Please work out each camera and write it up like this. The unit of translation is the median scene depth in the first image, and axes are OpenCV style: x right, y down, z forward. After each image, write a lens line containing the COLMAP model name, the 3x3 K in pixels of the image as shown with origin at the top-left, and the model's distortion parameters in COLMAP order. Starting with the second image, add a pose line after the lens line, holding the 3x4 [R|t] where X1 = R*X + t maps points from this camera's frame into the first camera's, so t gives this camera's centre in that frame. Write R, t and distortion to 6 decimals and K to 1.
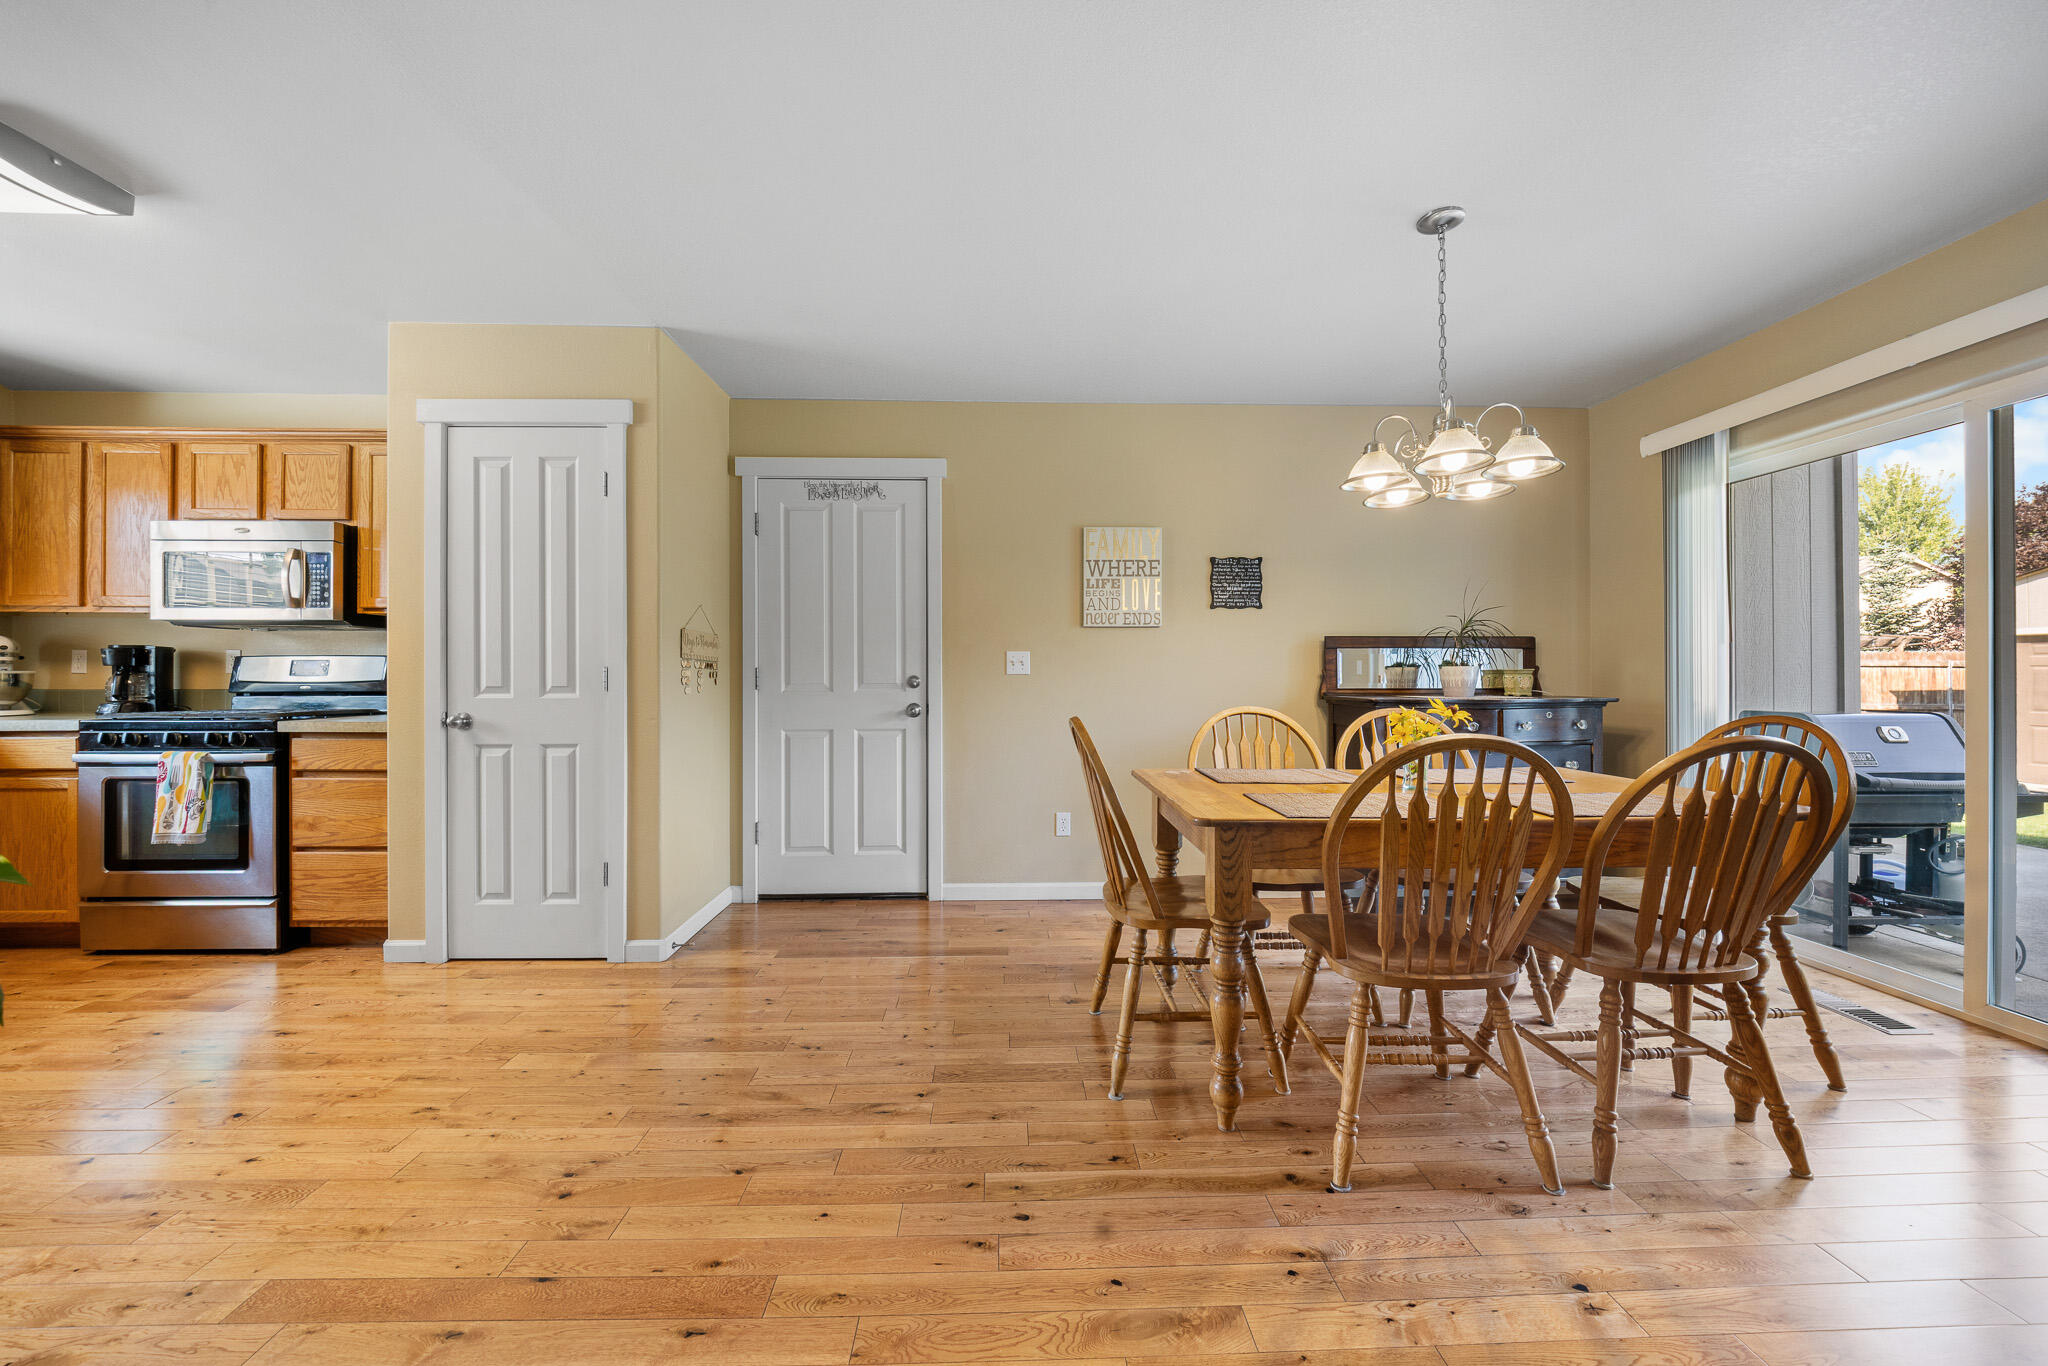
lens RADIAL K [[743.3, 0, 1021.6], [0, 743.3, 674.5], [0, 0, 1]] dist [-0.018281, 0.004445]
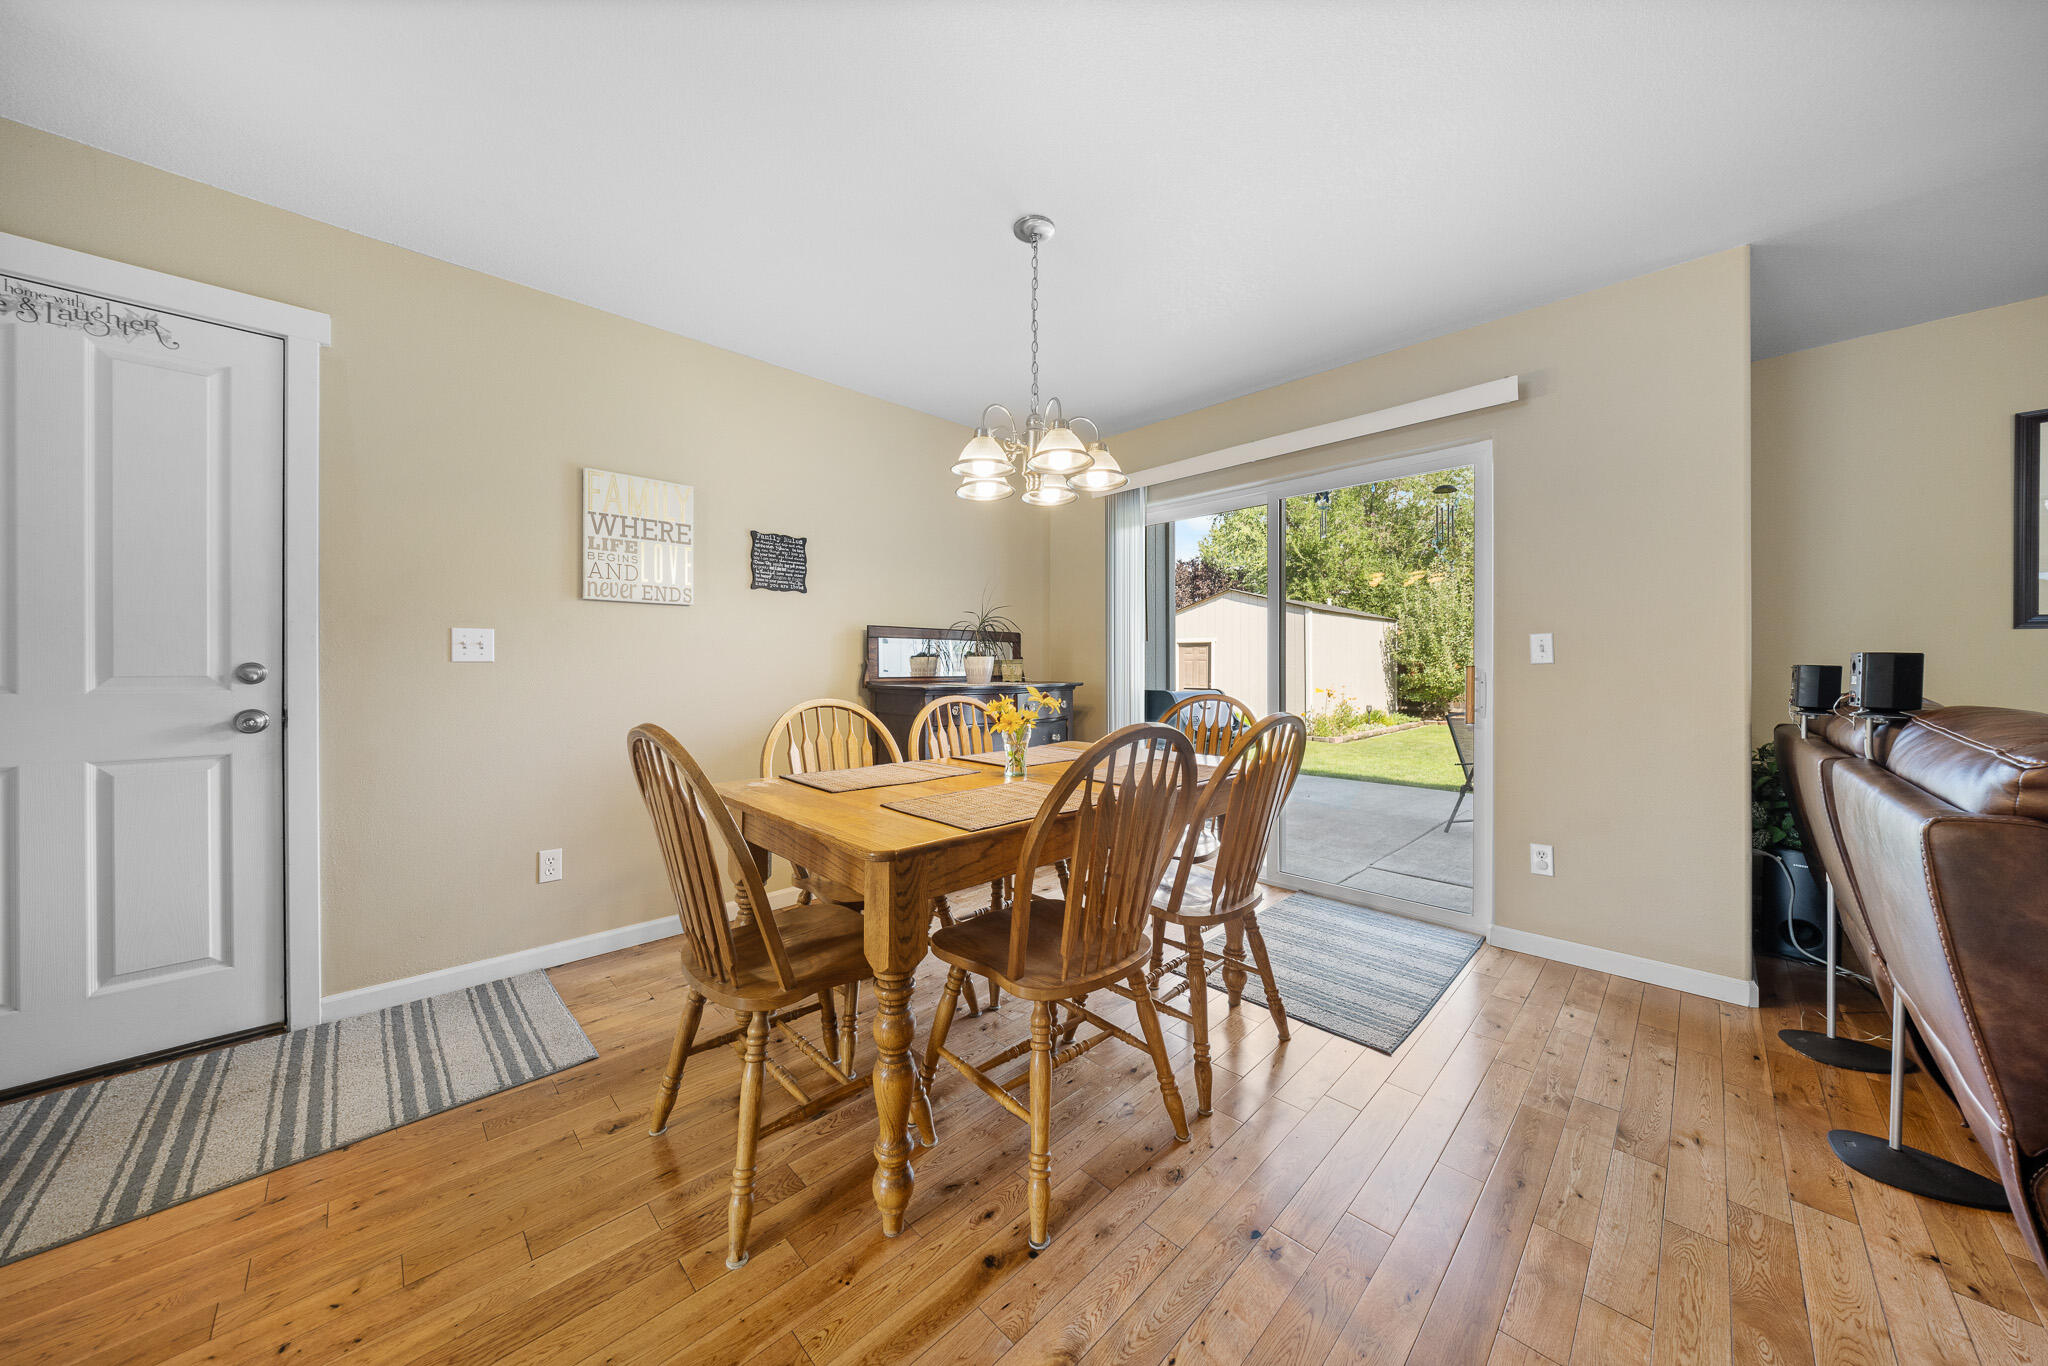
lens RADIAL K [[681.1, 0, 1024.7], [0, 681.1, 668.2], [0, 0, 1]] dist [0.000615, -0.003713]
pose [[0.731825, -0.000510, 0.681493, -0.061983], [-0.004788, 0.999971, 0.005889, -0.000085], [-0.681476, -0.007573, 0.731801, 0.187591]]
